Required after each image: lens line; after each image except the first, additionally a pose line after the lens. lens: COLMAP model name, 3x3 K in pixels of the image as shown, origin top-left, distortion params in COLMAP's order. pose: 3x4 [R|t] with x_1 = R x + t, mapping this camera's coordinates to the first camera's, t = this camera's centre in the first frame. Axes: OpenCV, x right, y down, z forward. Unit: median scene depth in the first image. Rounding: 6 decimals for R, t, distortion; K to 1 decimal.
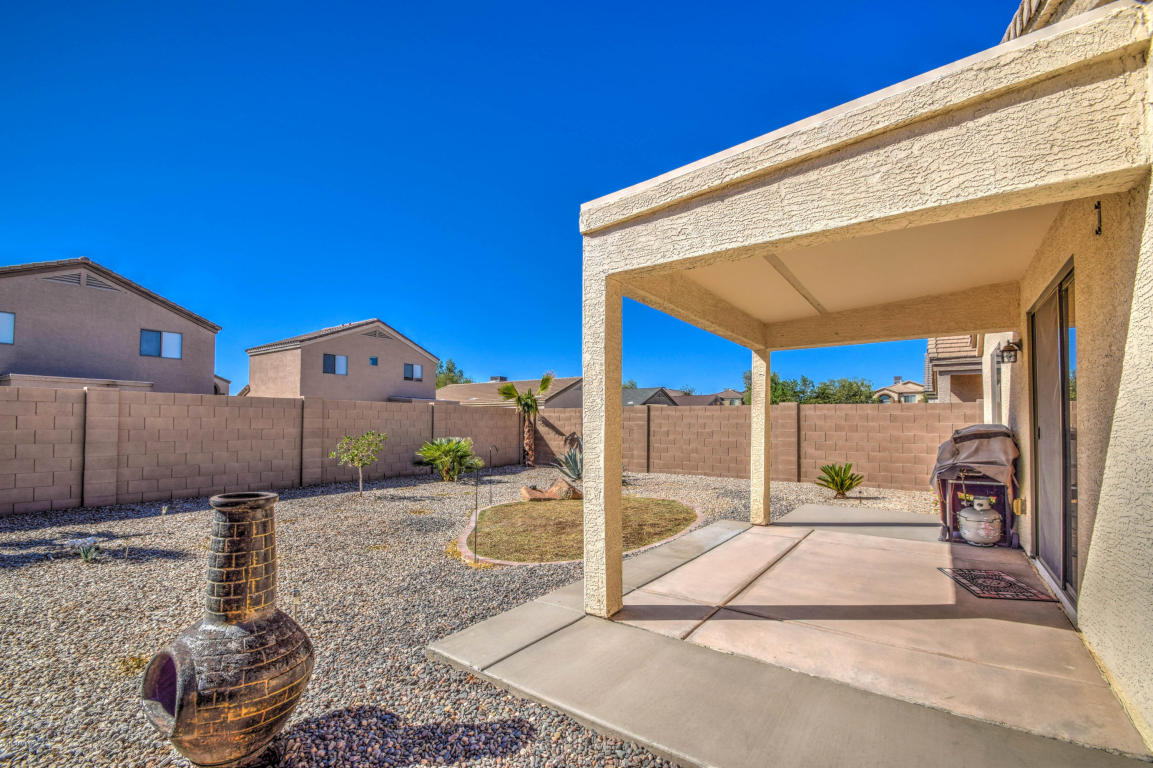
lens RADIAL K [[504.9, 0, 577.6], [0, 504.9, 412.3], [0, 0, 1]] dist [0.014703, -0.017043]
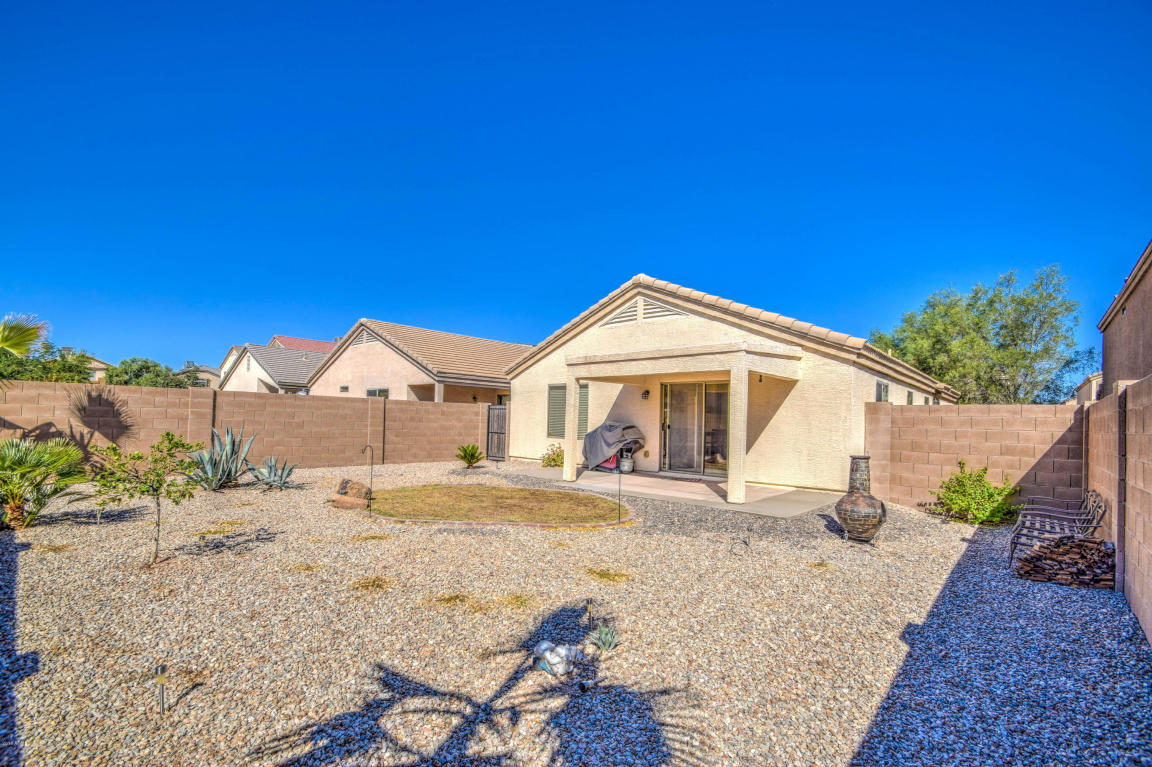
lens RADIAL K [[504.5, 0, 577.1], [0, 504.5, 411.8], [0, 0, 1]] dist [0.014703, -0.017043]
pose [[0.113591, 0.011688, 0.993459, -0.599385], [-0.049454, 0.998758, -0.006095, -0.000836], [-0.992296, -0.048438, 0.114028, 0.359695]]
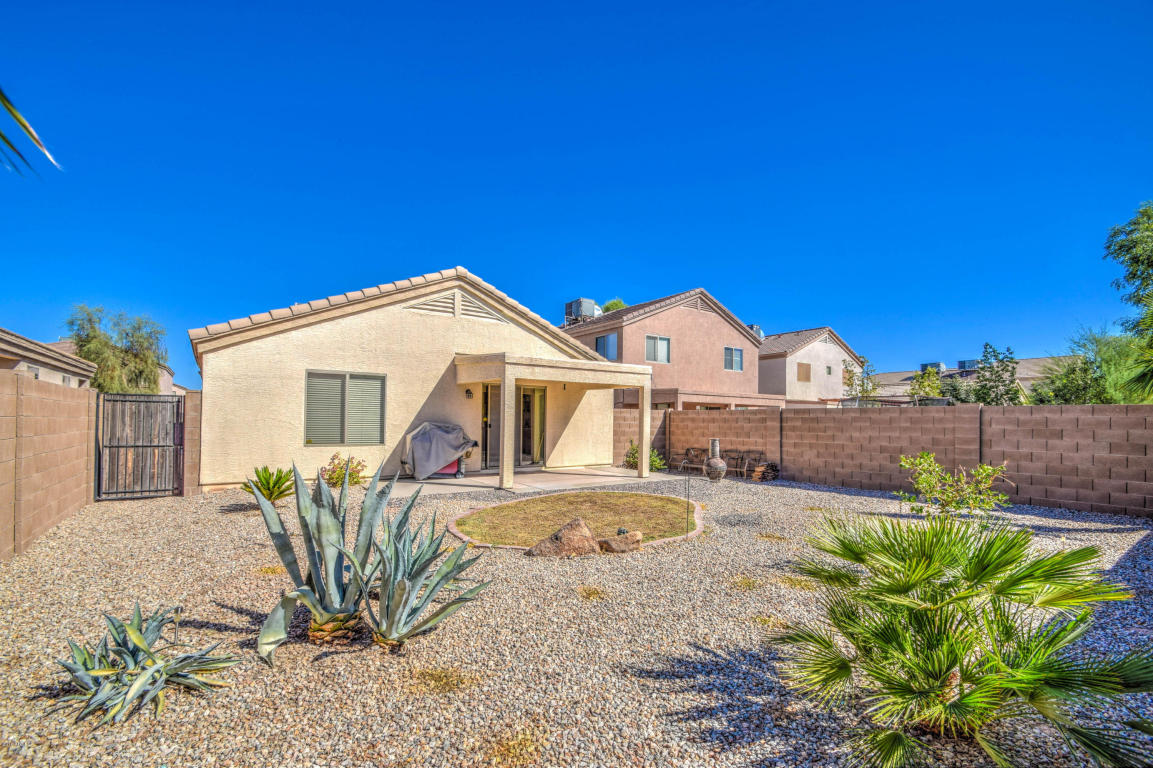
lens RADIAL K [[504.9, 0, 577.6], [0, 504.9, 412.3], [0, 0, 1]] dist [0.014703, -0.017043]
pose [[-0.946890, -0.012475, 0.321314, -0.160947], [-0.026140, 0.998926, -0.038248, 0.017873], [-0.320492, -0.044616, -0.946200, 1.104920]]
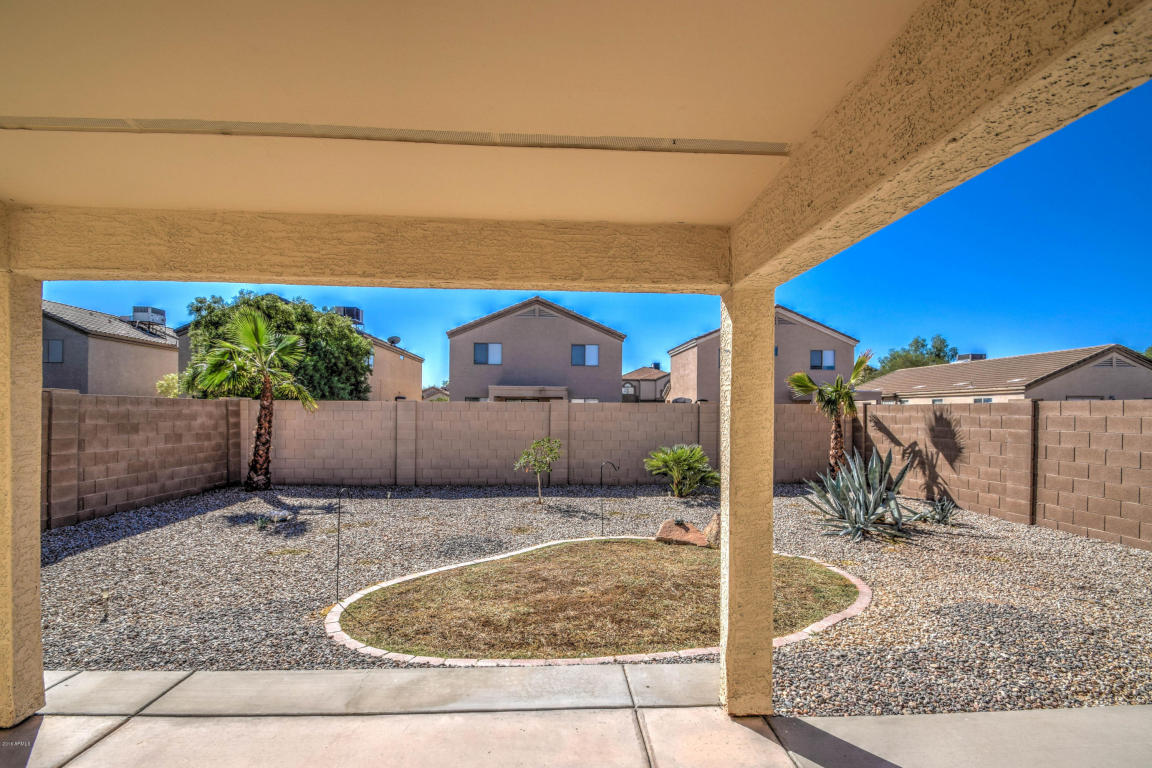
lens RADIAL K [[526.1, 0, 573.0], [0, 526.1, 411.9], [0, 0, 1]] dist [-0.002617, -0.000282]
pose [[0.622905, -0.001941, -0.782295, 0.279227], [0.015185, 0.999839, 0.009610, -0.013436], [0.782150, -0.017866, 0.622834, 0.280881]]
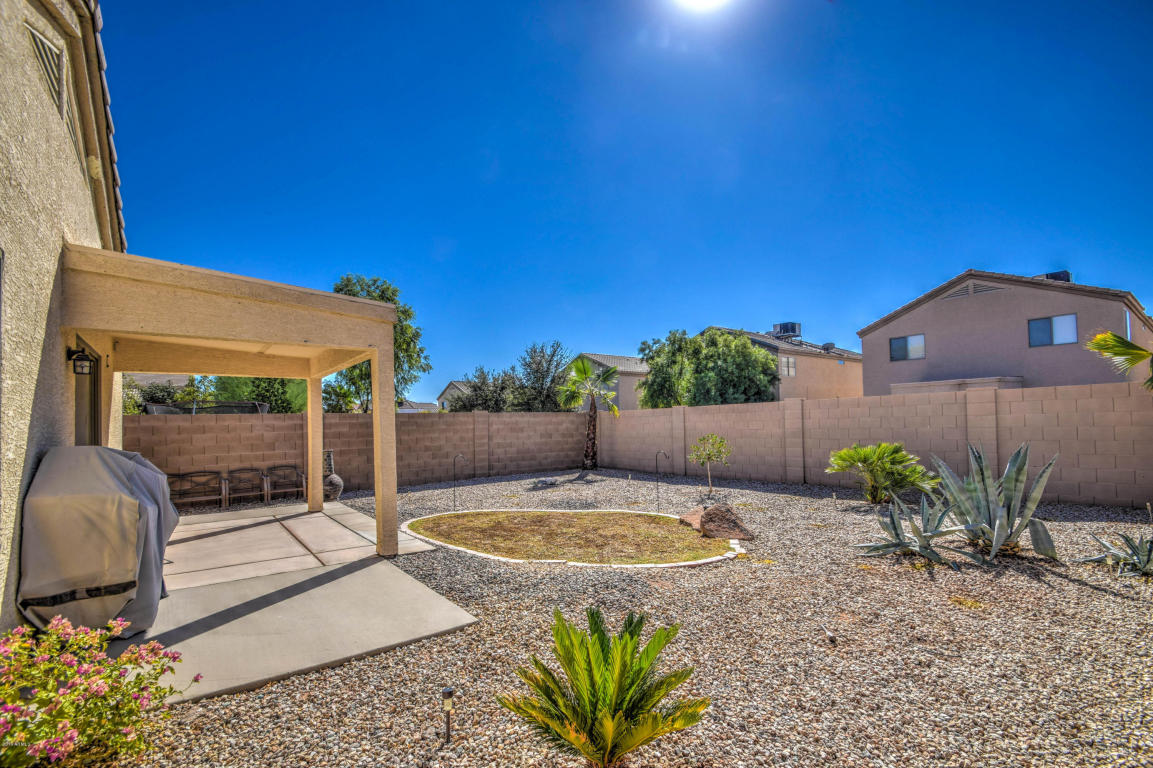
lens RADIAL K [[504.9, 0, 577.6], [0, 504.9, 412.3], [0, 0, 1]] dist [0.014703, -0.017043]
pose [[-0.287899, -0.023184, -0.957380, 0.495336], [0.045656, 0.998238, -0.037903, 0.013922], [0.956572, -0.054623, -0.286333, 0.708146]]
